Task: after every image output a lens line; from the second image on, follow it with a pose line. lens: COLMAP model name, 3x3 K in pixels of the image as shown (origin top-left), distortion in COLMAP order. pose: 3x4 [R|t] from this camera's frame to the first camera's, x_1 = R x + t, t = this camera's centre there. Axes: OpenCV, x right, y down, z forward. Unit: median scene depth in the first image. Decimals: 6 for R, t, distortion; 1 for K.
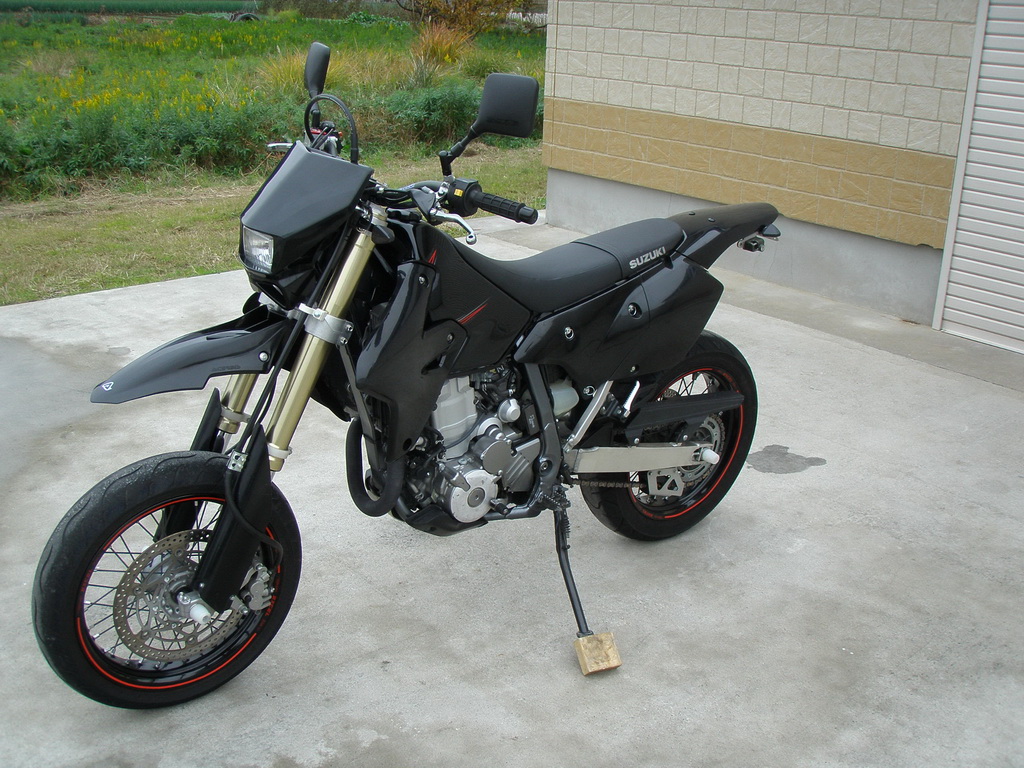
lens RADIAL K [[1140.5, 0, 507.3], [0, 1140.5, 403.2], [0, 0, 1]] dist [-0.203252, 0.194773]
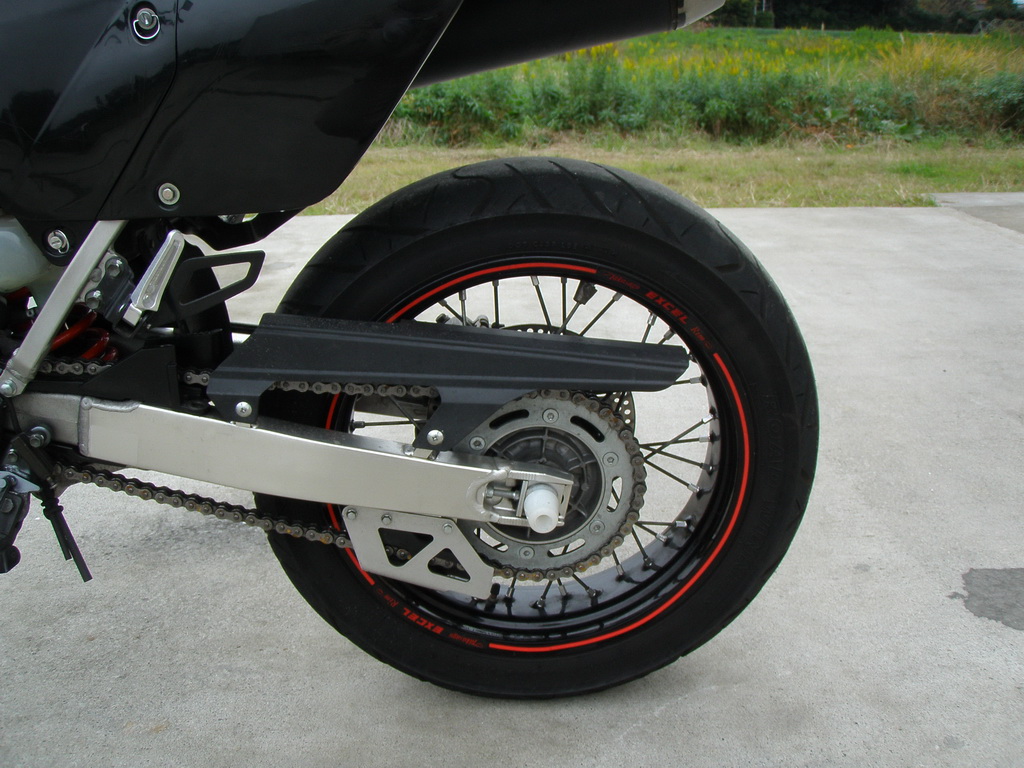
lens RADIAL K [[1140.5, 0, 507.3], [0, 1140.5, 403.2], [0, 0, 1]] dist [-0.203252, 0.194773]
pose [[0.812856, 0.151914, -0.562305, 0.436778], [-0.170718, 0.985130, 0.019359, 0.010235], [0.556884, 0.080260, 0.826703, 0.824575]]
